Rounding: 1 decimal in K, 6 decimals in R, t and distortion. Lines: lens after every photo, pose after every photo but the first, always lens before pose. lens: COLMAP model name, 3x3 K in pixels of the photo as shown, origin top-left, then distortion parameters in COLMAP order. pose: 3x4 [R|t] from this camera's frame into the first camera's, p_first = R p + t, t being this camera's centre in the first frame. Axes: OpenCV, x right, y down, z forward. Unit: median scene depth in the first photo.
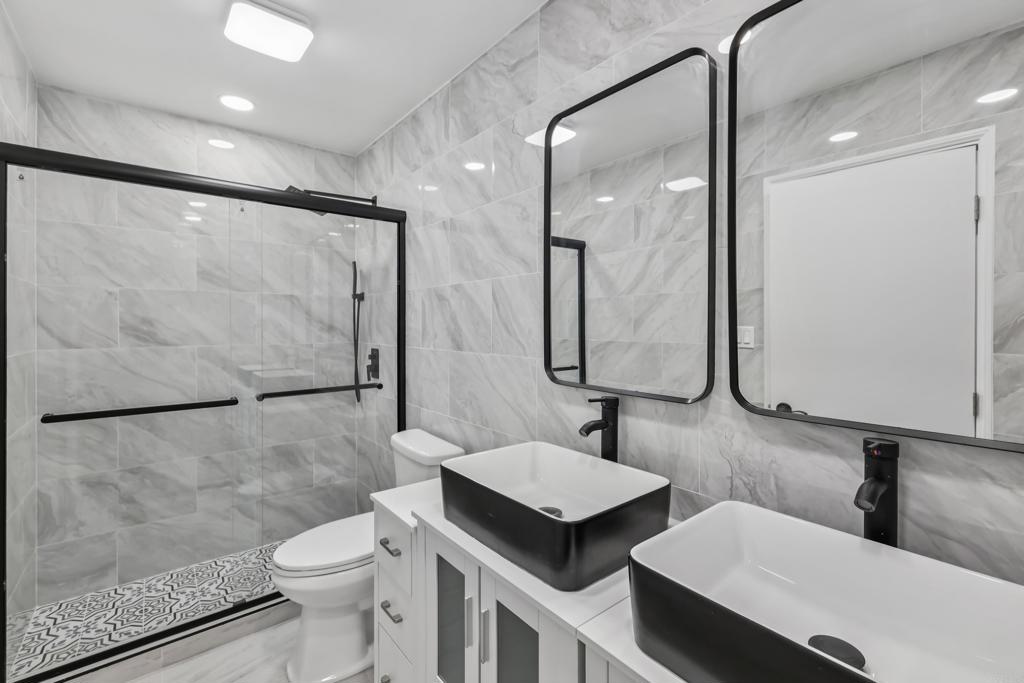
lens RADIAL K [[446.6, 0, 512.9], [0, 446.6, 326.0], [0, 0, 1]] dist [0.001406, -0.000729]
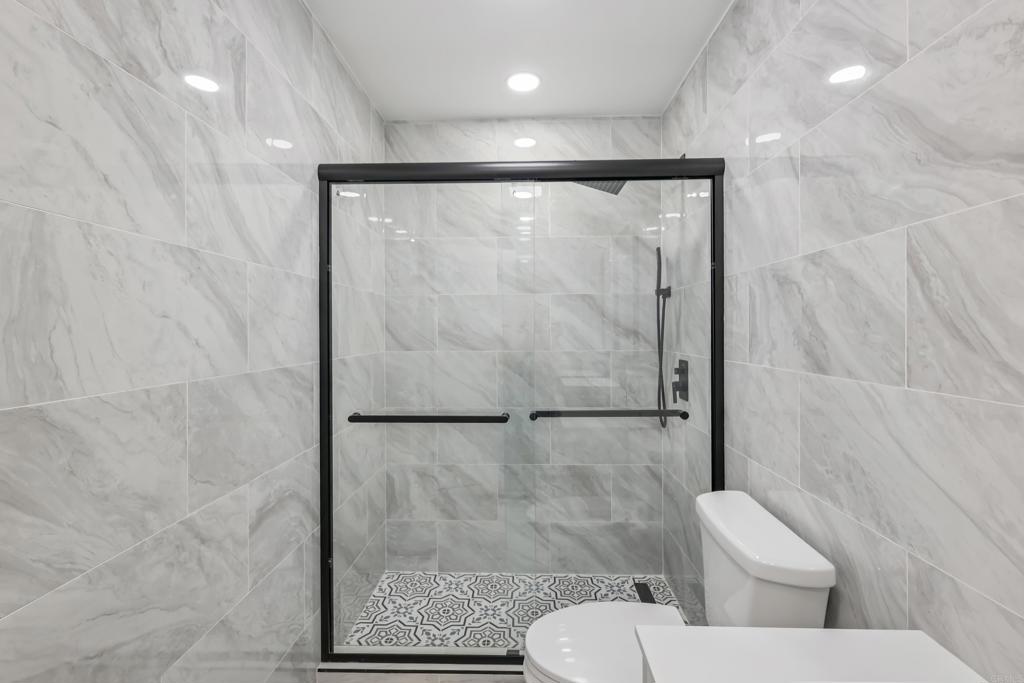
lens RADIAL K [[446.6, 0, 514.9], [0, 446.6, 332.7], [0, 0, 1]] dist [0.001406, -0.000729]
pose [[0.756775, 0.000243, -0.653676, -0.041653], [0.002538, 0.999991, 0.003310, 0.002165], [0.653671, -0.004164, 0.756768, 0.305069]]
